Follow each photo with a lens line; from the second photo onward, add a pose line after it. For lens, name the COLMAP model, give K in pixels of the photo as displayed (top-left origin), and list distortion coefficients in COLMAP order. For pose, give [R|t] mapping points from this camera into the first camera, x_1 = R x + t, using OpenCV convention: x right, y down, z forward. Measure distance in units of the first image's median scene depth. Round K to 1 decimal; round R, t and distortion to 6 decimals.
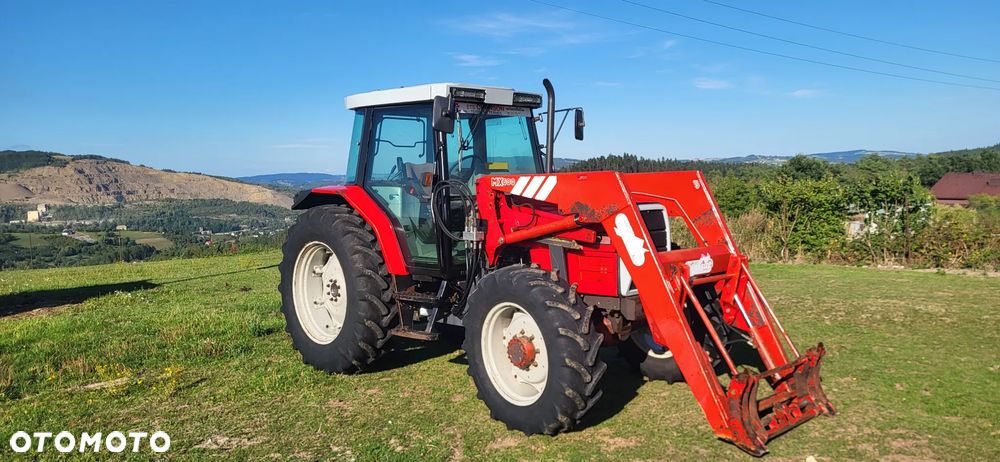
lens RADIAL K [[788.1, 0, 500.0], [0, 788.1, 231.0], [0, 0, 1]] dist [0.075854, -0.108967]
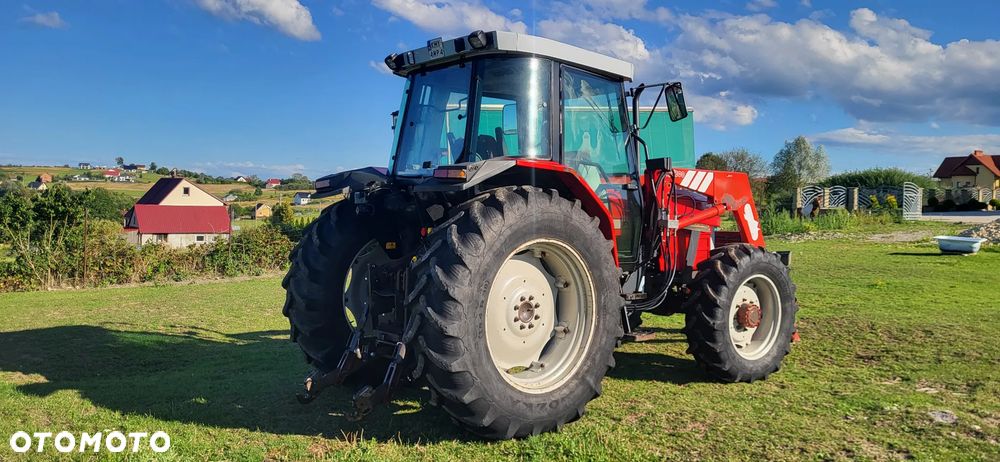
lens RADIAL K [[764.2, 0, 514.4], [0, 764.2, 231.3], [0, 0, 1]] dist [0.035093, -0.004152]
pose [[0.021314, -0.002863, 0.999769, -0.936484], [0.042802, 0.999082, 0.001949, 0.004370], [-0.998856, 0.042751, 0.021417, 1.078588]]
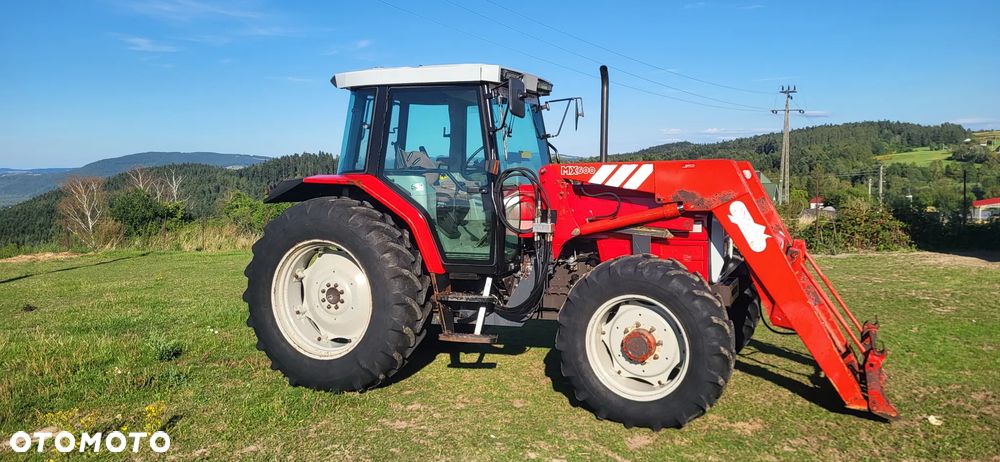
lens RADIAL K [[787.9, 0, 512.7], [0, 787.9, 221.4], [0, 0, 1]] dist [0.048219, -0.035515]
pose [[0.915816, -0.017198, 0.401230, -0.406595], [0.021572, 0.999747, -0.006387, 0.003459], [-0.401018, 0.014505, 0.915955, 0.142475]]
